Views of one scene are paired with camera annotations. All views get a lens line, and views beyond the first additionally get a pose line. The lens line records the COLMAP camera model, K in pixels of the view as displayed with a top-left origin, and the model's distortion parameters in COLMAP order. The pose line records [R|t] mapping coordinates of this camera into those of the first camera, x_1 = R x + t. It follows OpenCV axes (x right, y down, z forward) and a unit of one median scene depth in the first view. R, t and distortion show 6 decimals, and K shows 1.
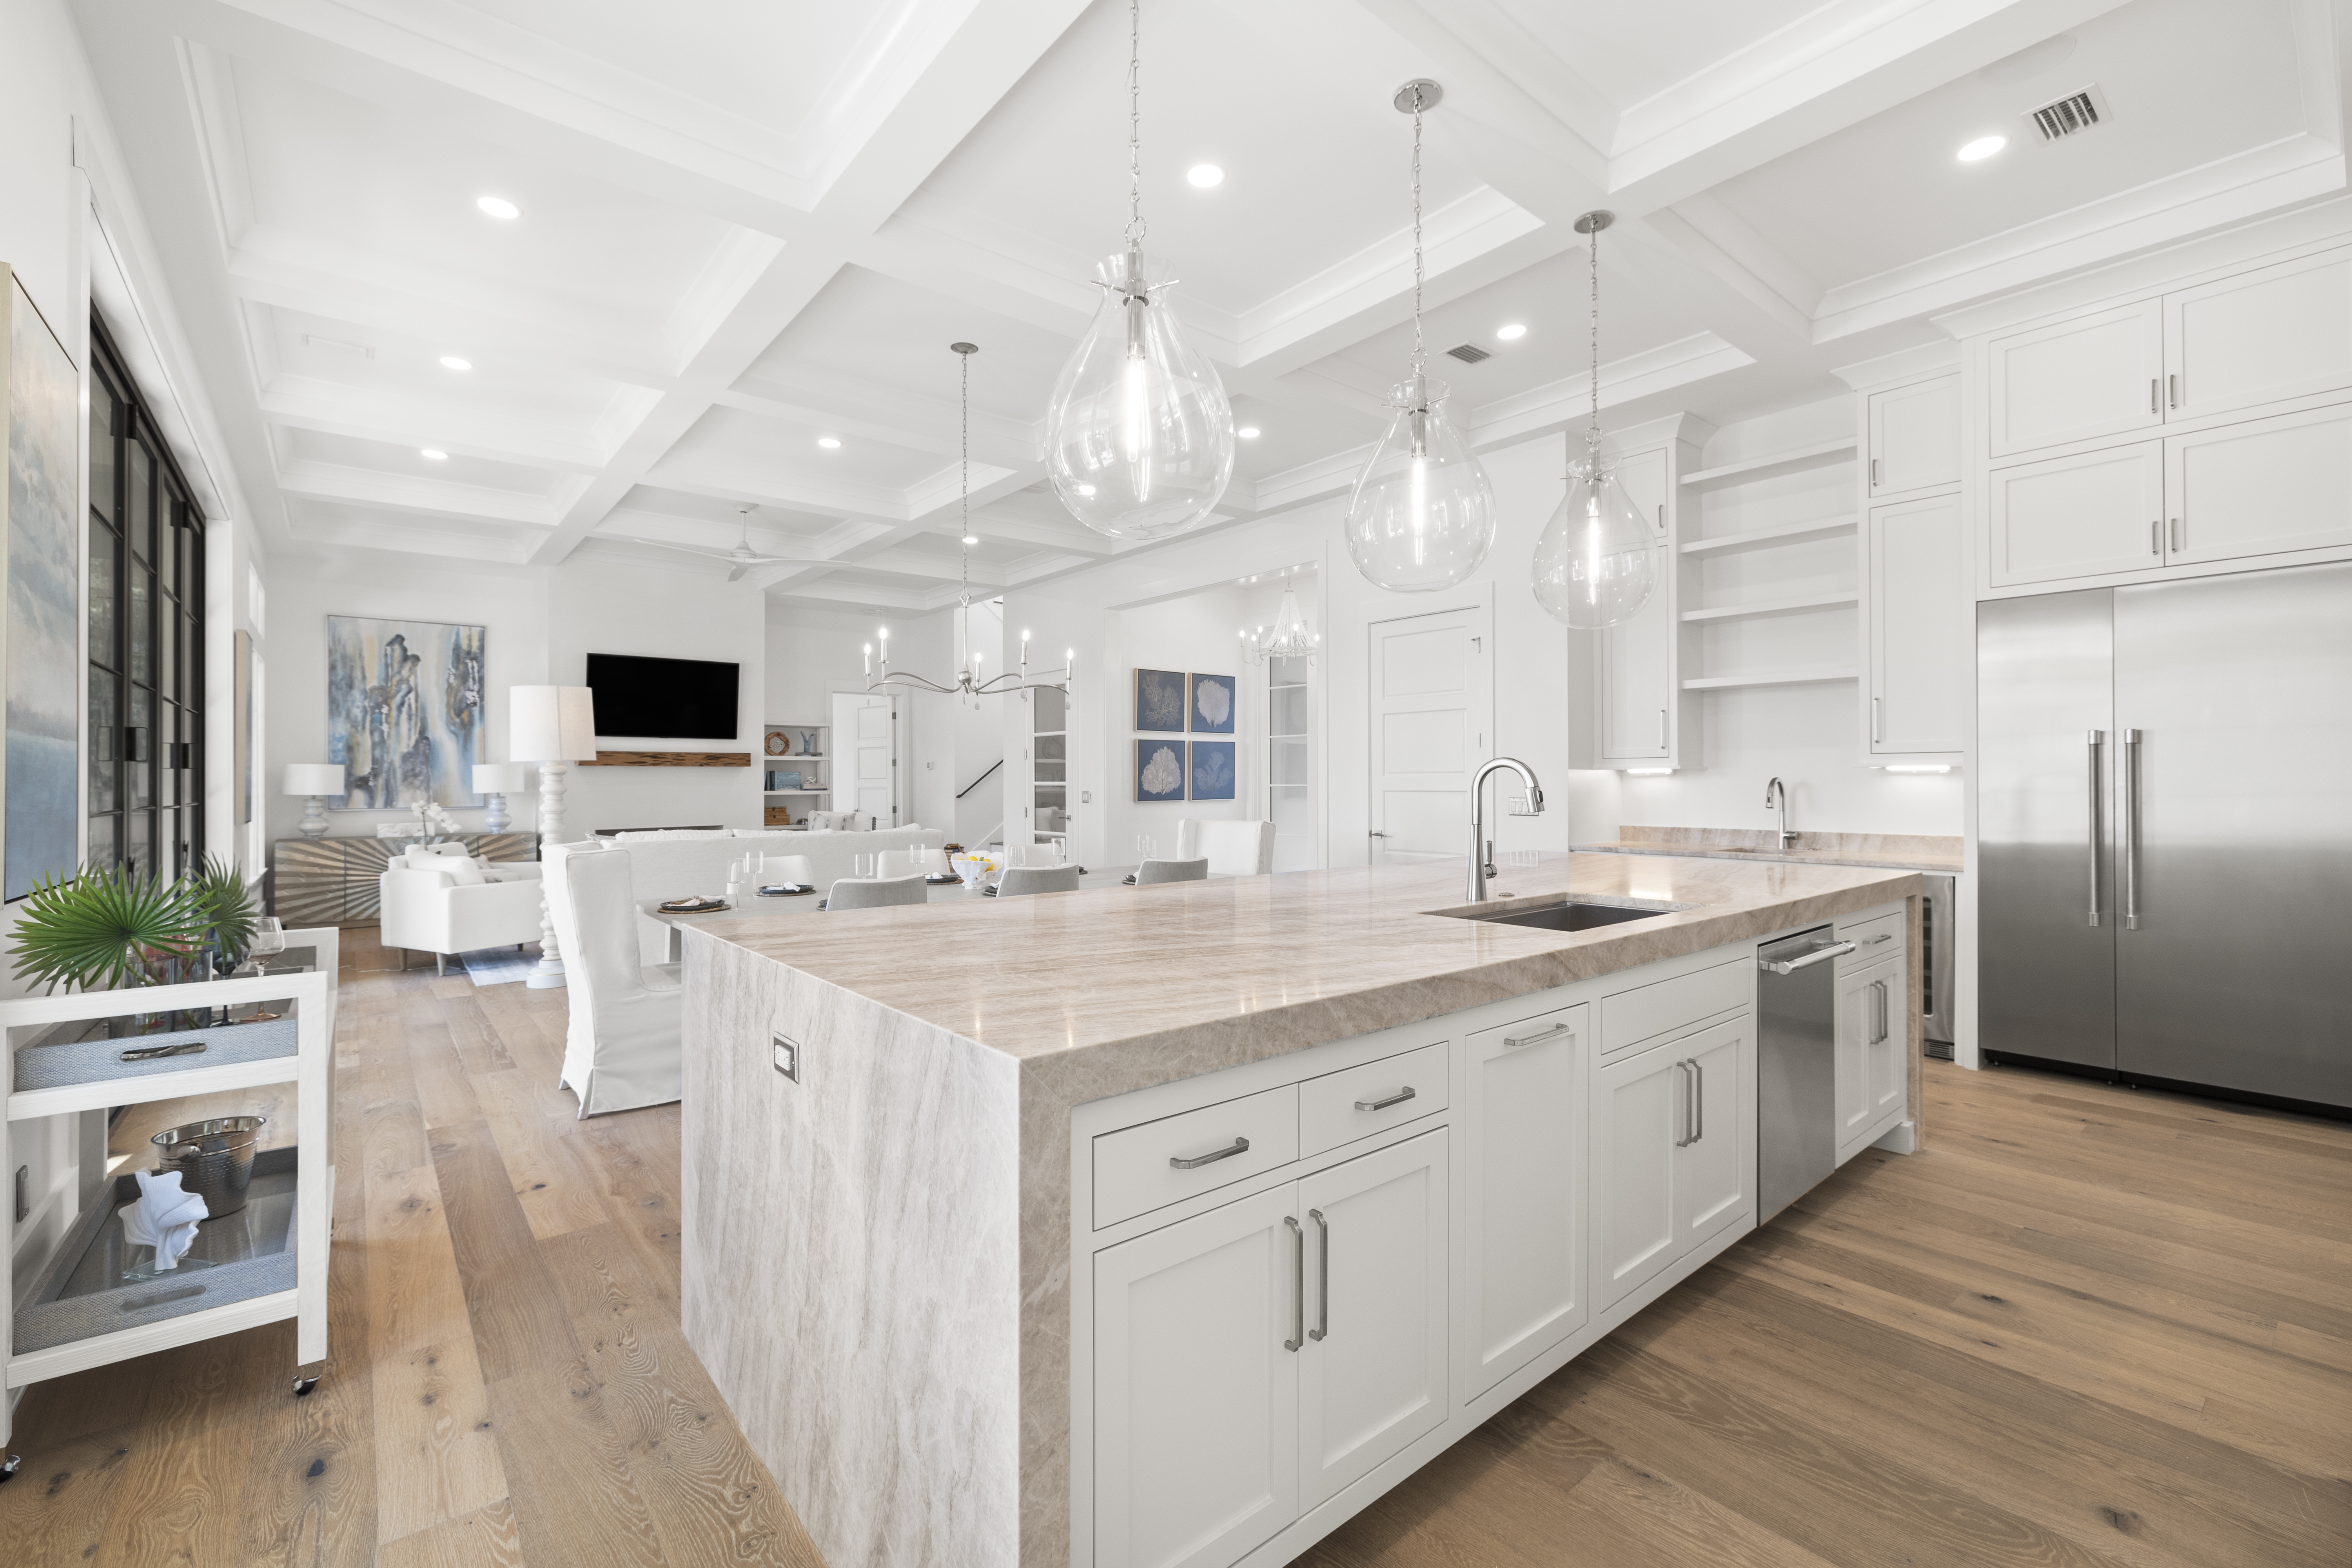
lens RADIAL K [[993.6, 0, 1146.3], [0, 993.6, 783.2], [0, 0, 1]] dist [0.001627, -0.000330]
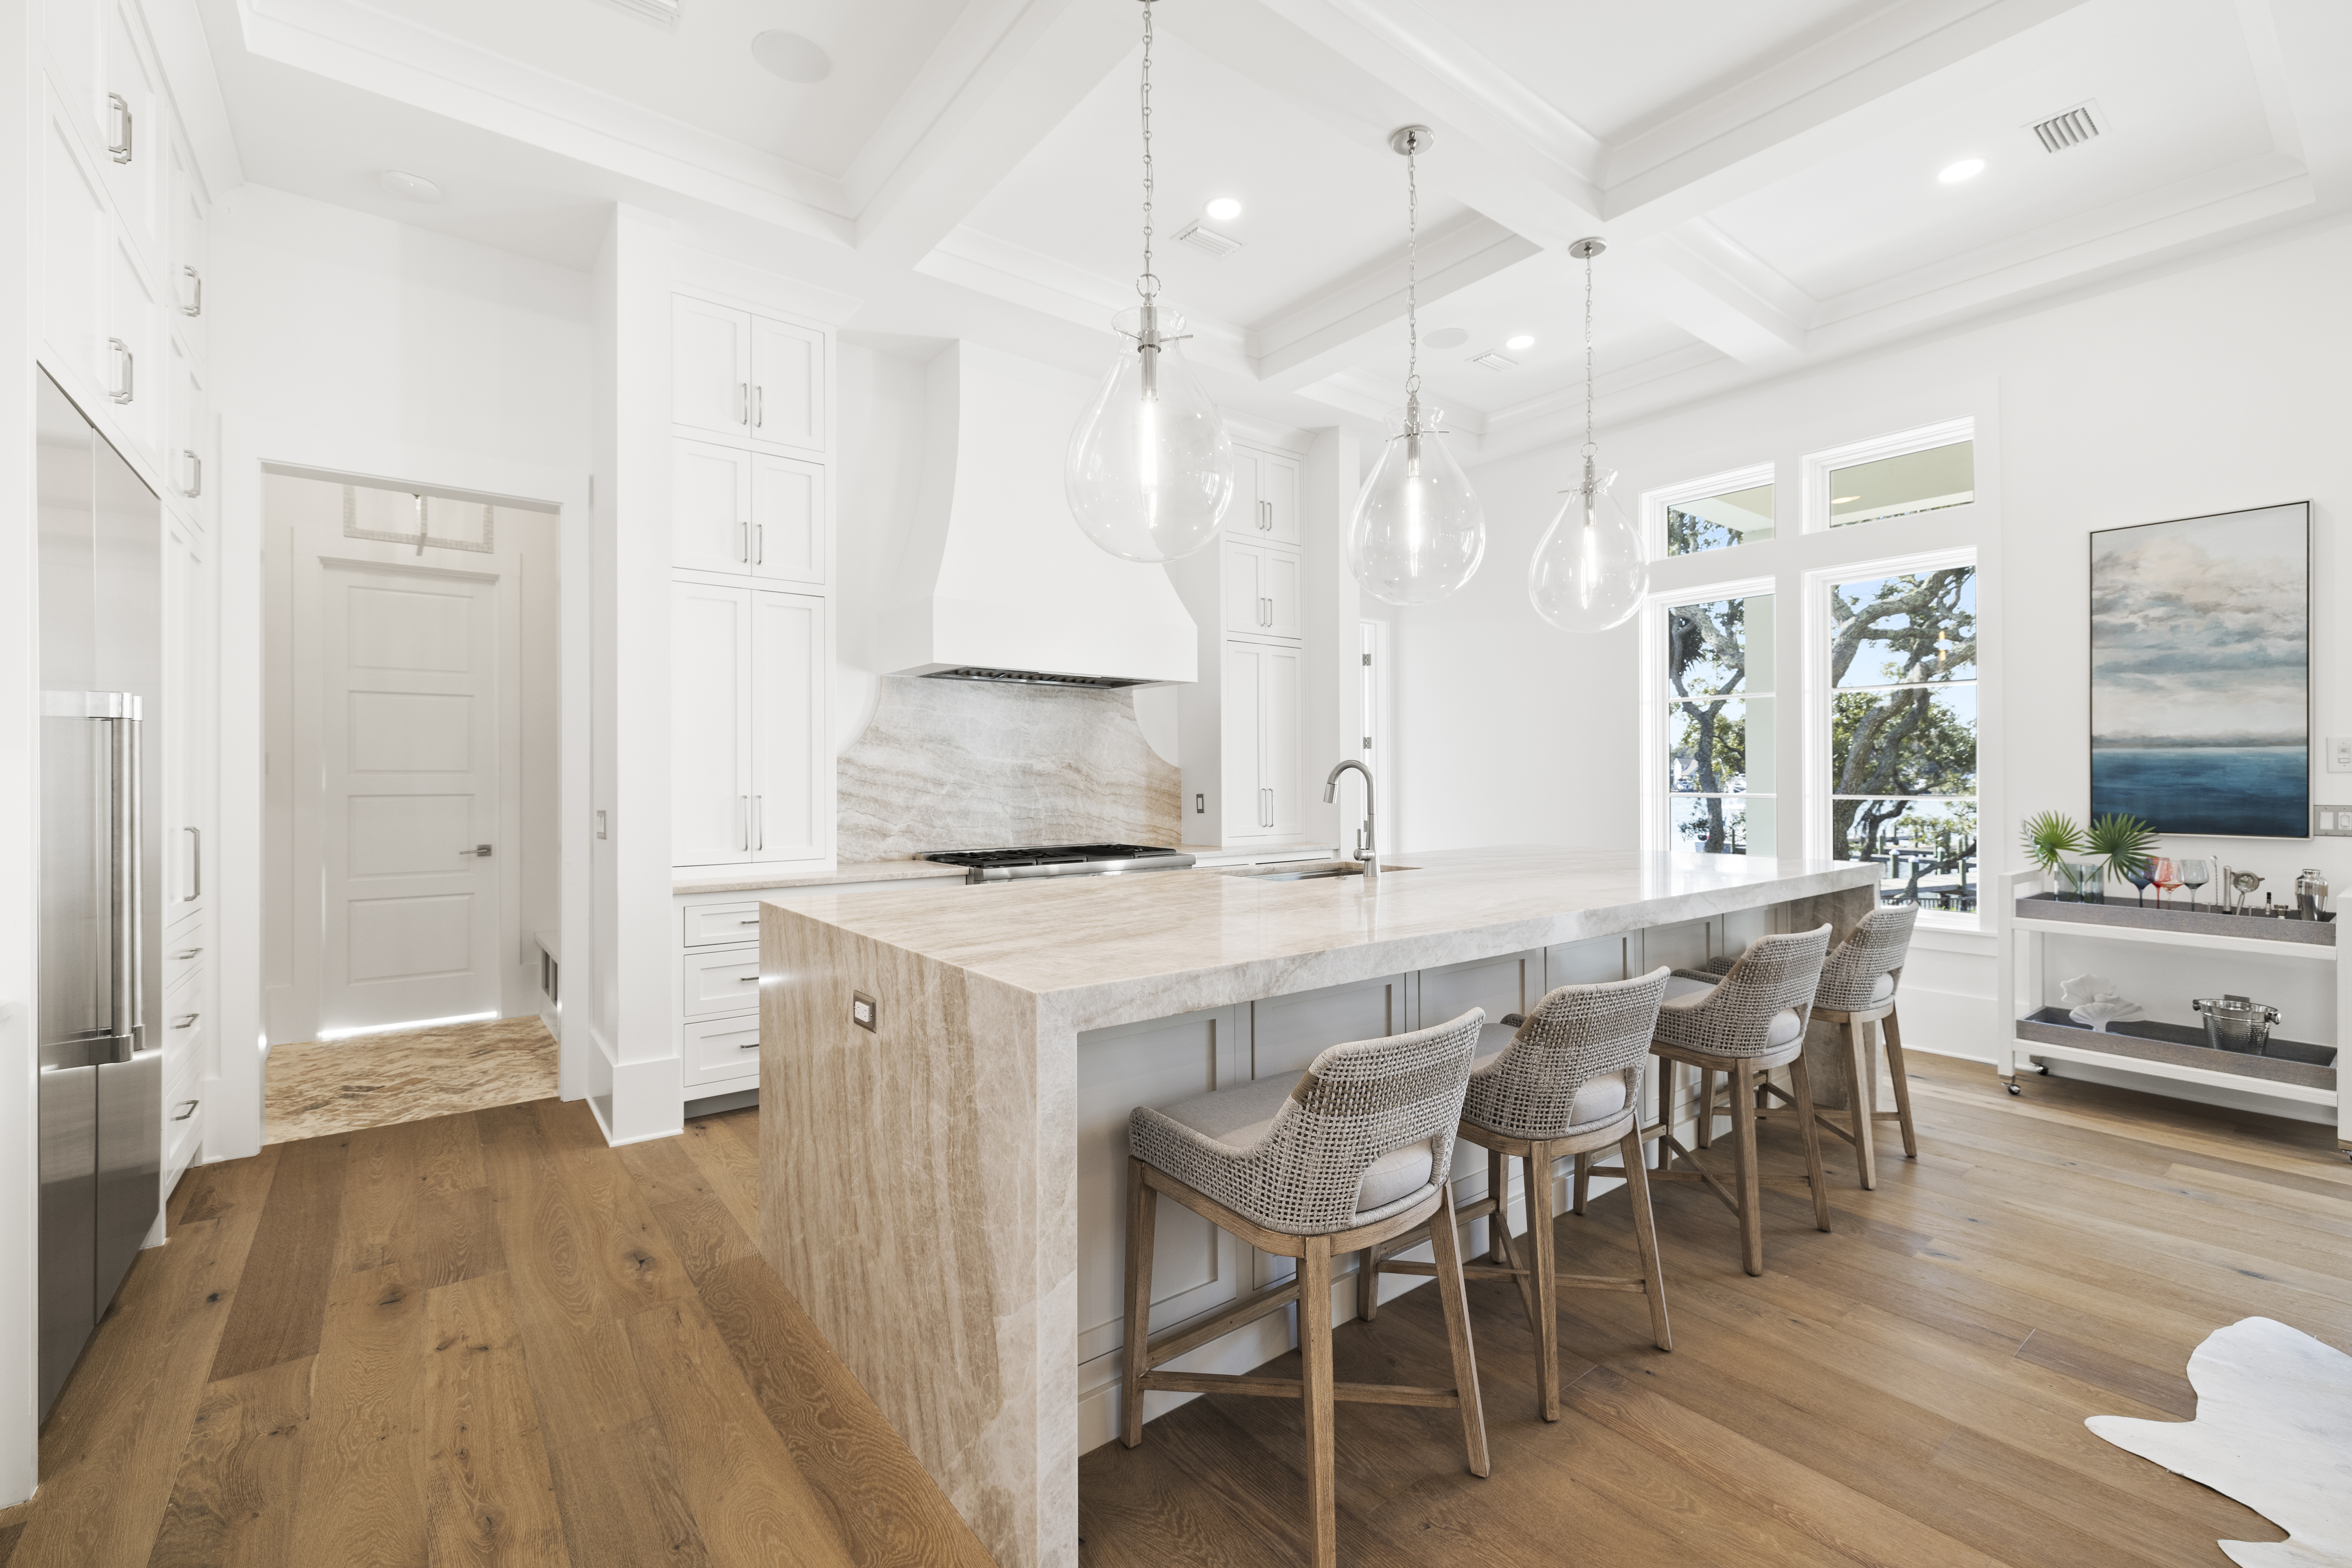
lens RADIAL K [[993.6, 0, 1170.4], [0, 993.6, 777.0], [0, 0, 1]] dist [0.001627, -0.000330]
pose [[-0.999869, 0.006837, 0.014664, 0.165436], [0.006861, 0.999975, 0.001565, -0.001971], [-0.014653, 0.001665, -0.999891, 0.654967]]
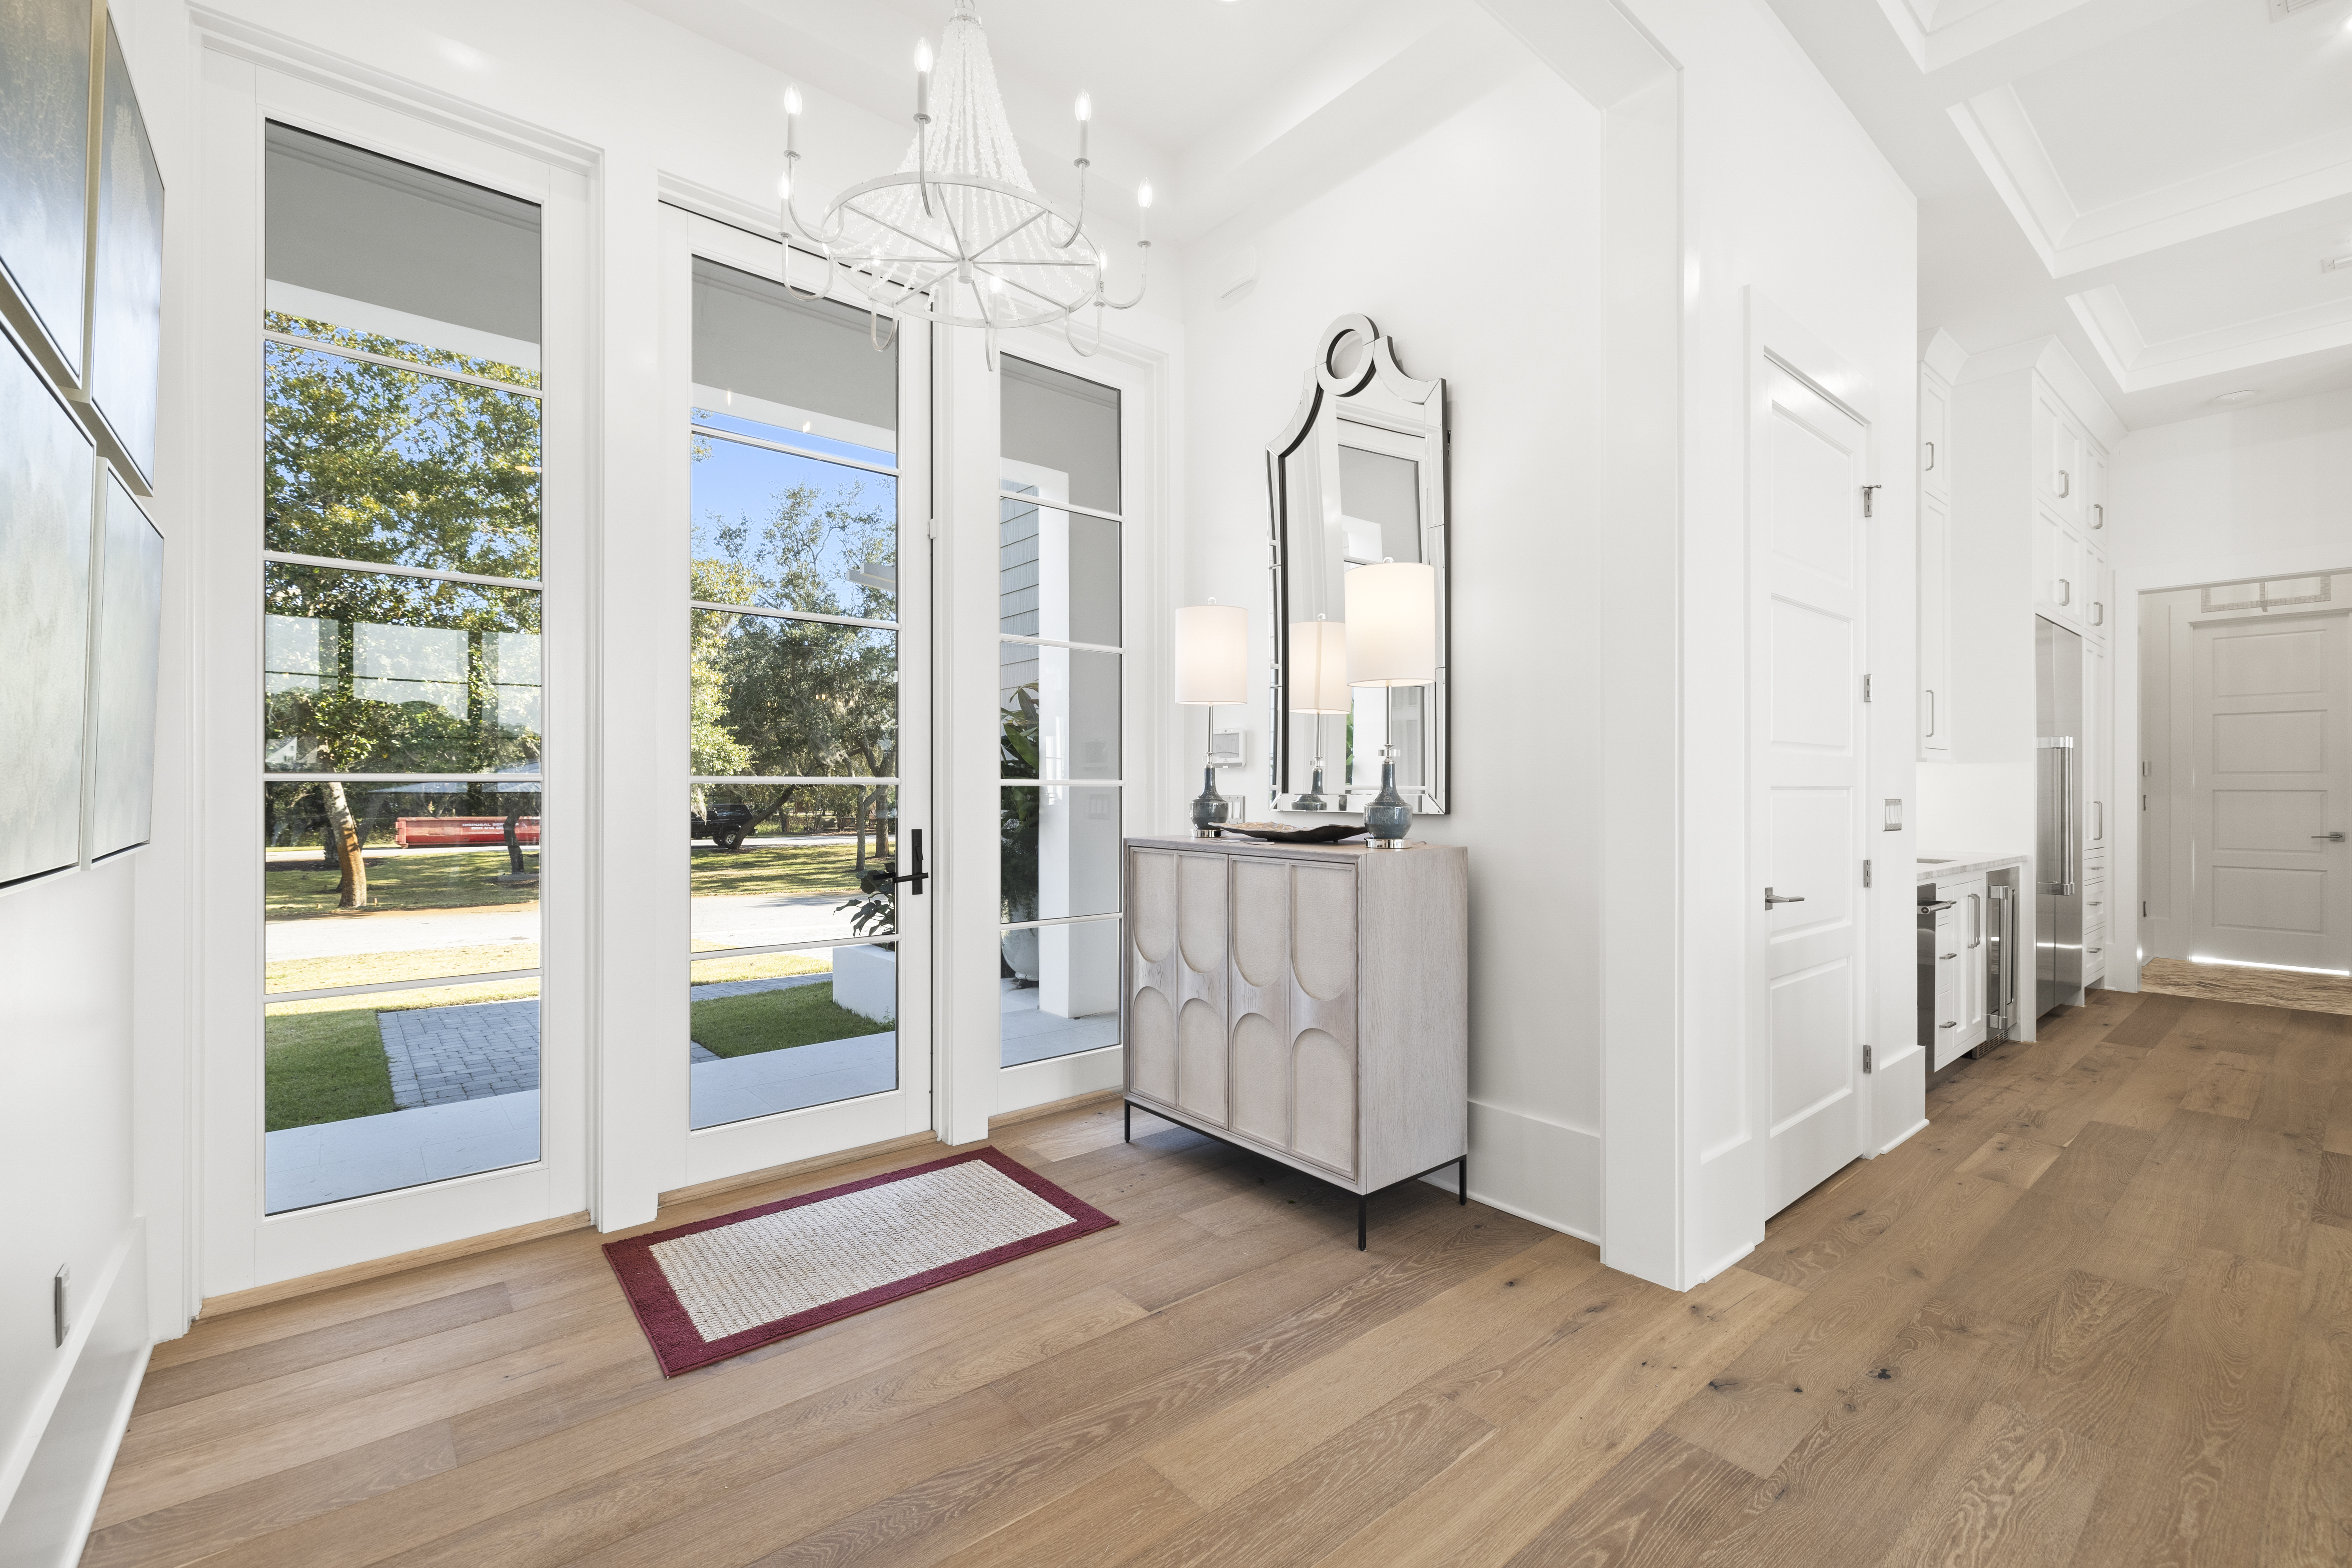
lens RADIAL K [[993.6, 0, 1178.7], [0, 993.6, 785.6], [0, 0, 1]] dist [0.001627, -0.000330]
pose [[-0.022786, 0.008780, 0.999702, -0.114693], [0.001584, 0.999960, -0.008747, 0.007781], [-0.999739, 0.001384, -0.022799, 0.919389]]
